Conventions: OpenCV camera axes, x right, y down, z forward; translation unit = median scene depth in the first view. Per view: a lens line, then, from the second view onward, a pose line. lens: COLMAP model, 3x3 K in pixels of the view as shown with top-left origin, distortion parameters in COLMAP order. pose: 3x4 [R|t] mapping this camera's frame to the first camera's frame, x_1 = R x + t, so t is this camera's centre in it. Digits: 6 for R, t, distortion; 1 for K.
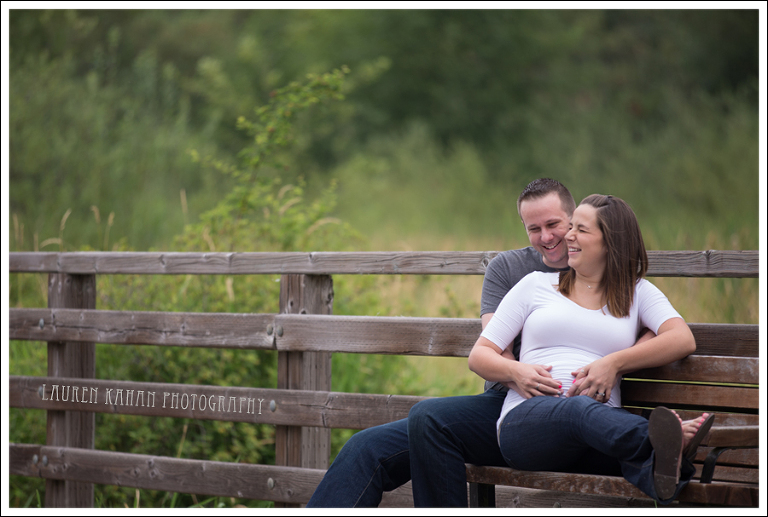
lens RADIAL K [[4382.4, 0, 384.9], [0, 4382.4, 257.5], [0, 0, 1]] dist [2.269218, 0.000000]
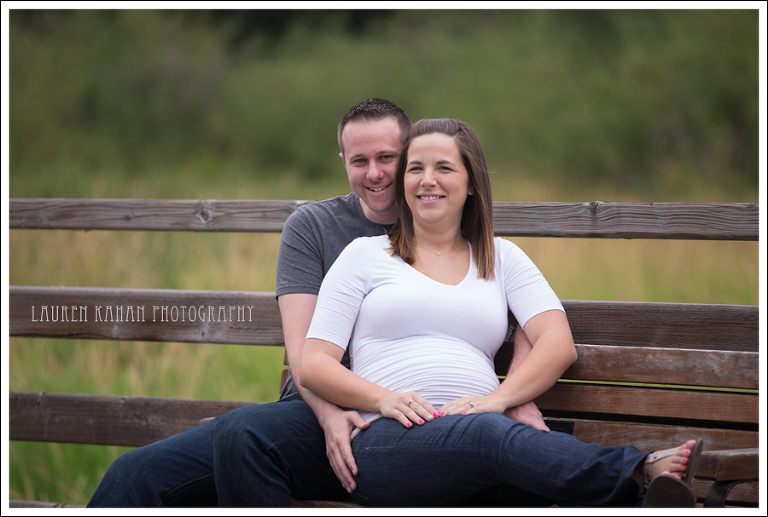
lens RADIAL K [[4382.4, 0, 382.1], [0, 4382.4, 260.5], [0, 0, 1]] dist [2.269218, 0.000000]
pose [[0.975171, 0.005073, 0.221394, -0.123506], [-0.007790, 0.999905, 0.011403, 0.000156], [-0.221315, -0.012845, 0.975118, 0.295361]]
